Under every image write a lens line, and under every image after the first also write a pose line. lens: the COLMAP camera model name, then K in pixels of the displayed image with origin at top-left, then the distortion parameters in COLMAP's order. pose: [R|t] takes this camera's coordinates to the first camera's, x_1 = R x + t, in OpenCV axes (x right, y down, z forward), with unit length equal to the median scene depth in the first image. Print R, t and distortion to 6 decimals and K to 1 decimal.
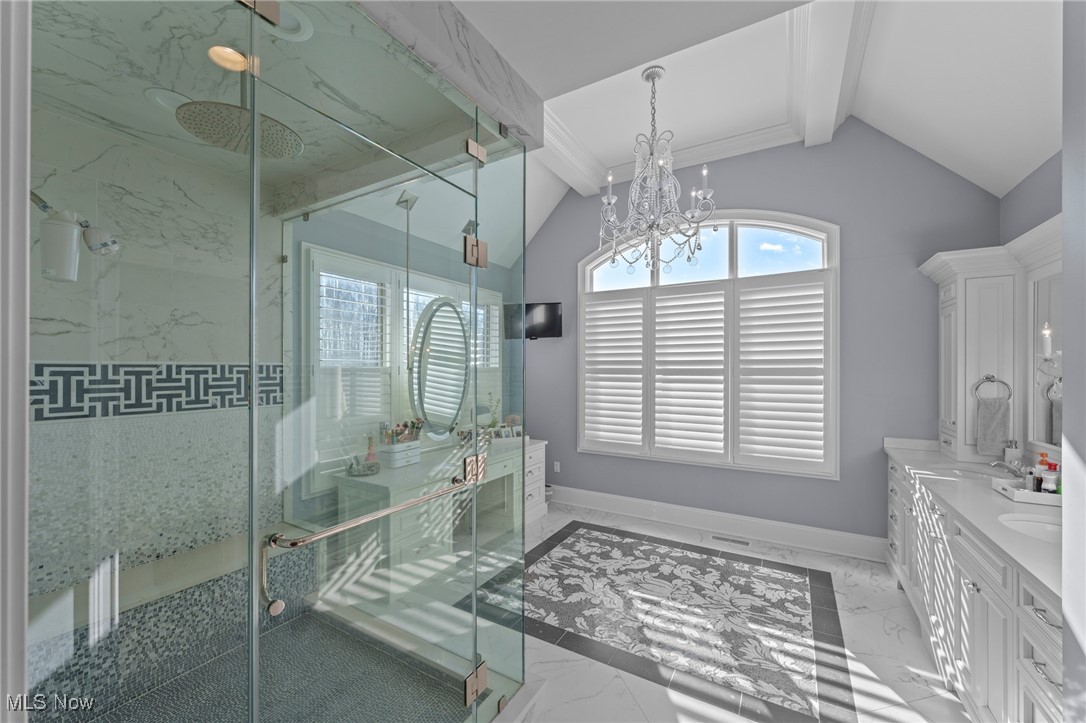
lens RADIAL K [[422.7, 0, 542.9], [0, 422.7, 369.3], [0, 0, 1]] dist [-0.000938, -0.000054]
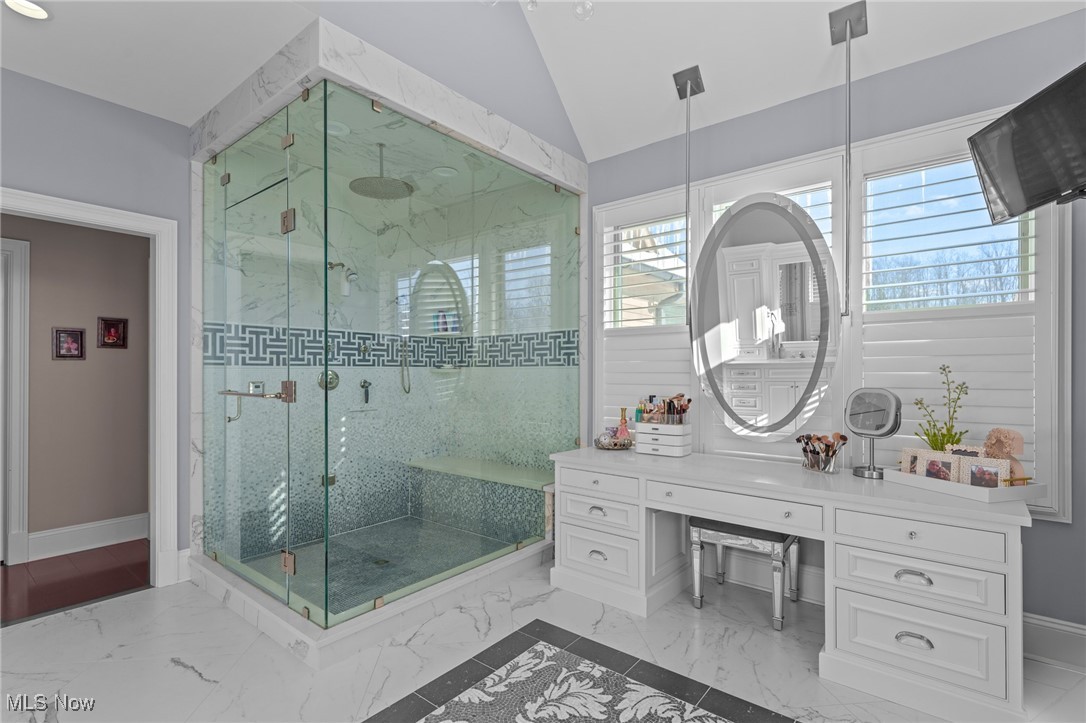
lens RADIAL K [[520.8, 0, 542.3], [0, 520.8, 364.7], [0, 0, 1]] dist [0.001414, 0.000104]
pose [[-0.156862, -0.011563, -0.987553, 0.784970], [0.003022, 0.999921, -0.012188, 0.104723], [0.987616, -0.004897, -0.156815, 1.229635]]
